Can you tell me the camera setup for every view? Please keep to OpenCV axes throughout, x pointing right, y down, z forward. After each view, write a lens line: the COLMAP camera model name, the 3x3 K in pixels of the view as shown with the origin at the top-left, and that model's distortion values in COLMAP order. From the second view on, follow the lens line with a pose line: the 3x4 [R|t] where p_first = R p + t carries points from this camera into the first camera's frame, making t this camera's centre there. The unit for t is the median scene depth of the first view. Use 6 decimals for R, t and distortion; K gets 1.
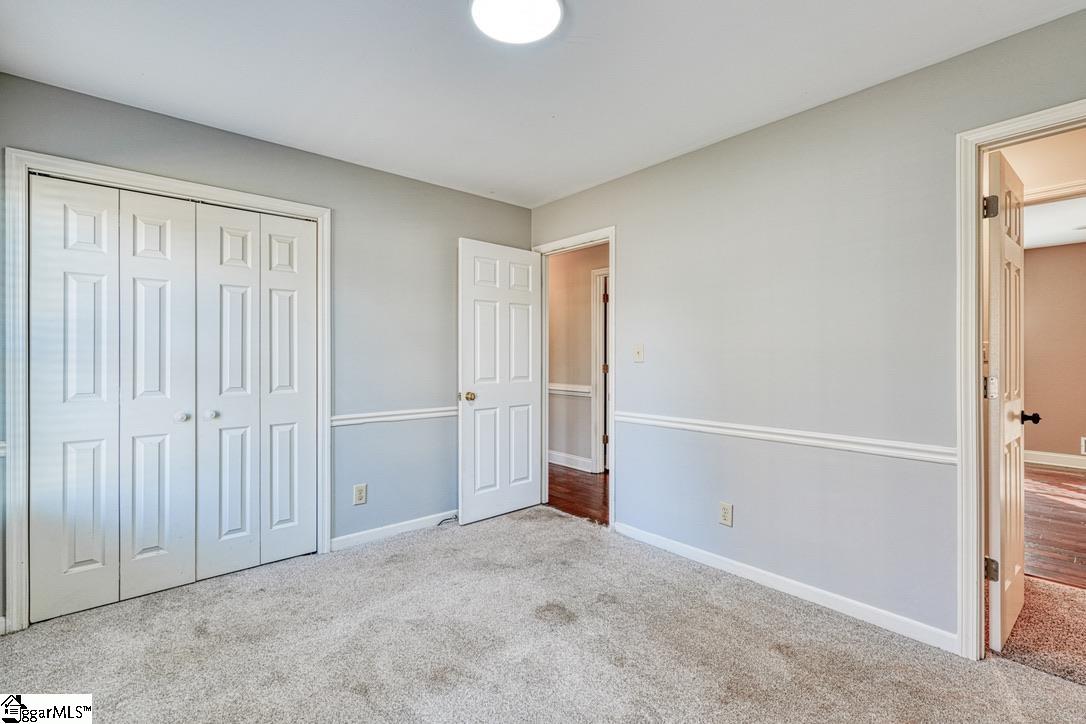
lens RADIAL K [[478.1, 0, 543.0], [0, 478.1, 362.0], [0, 0, 1]] dist [0.001306, -0.000084]
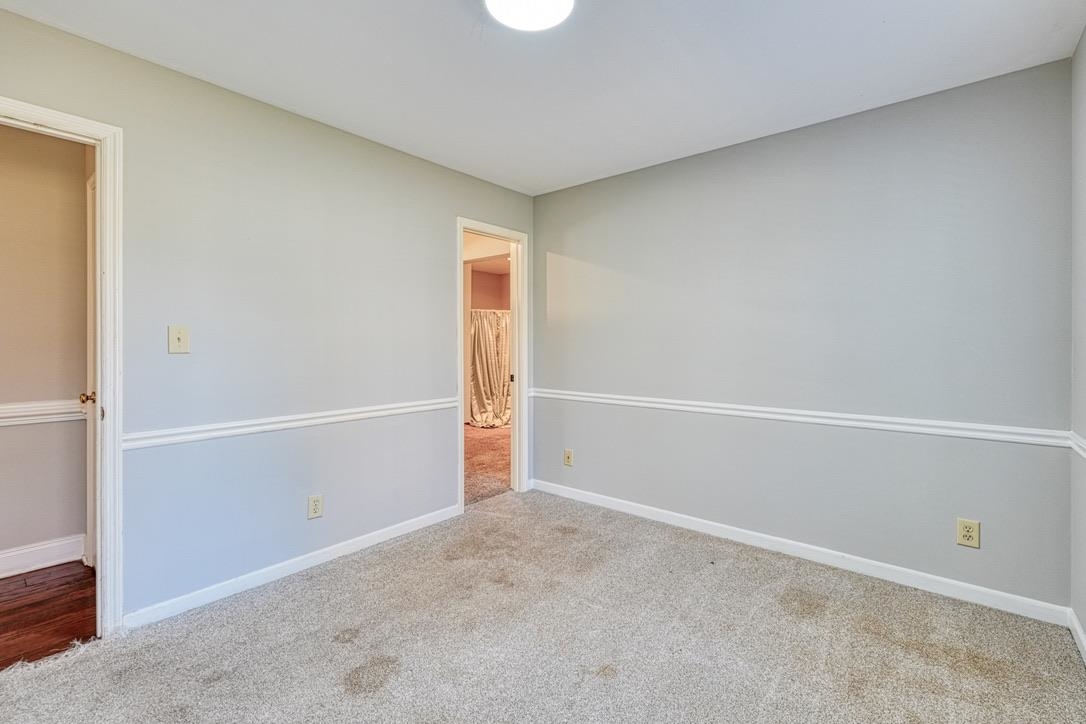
lens RADIAL K [[479.3, 0, 542.2], [0, 479.3, 343.2], [0, 0, 1]] dist [0.000089, -0.000099]
pose [[-0.161435, 0.001547, 0.986882, -0.643271], [0.007450, 0.999972, -0.000349, -0.009652], [-0.986855, 0.007296, -0.161442, 0.687504]]
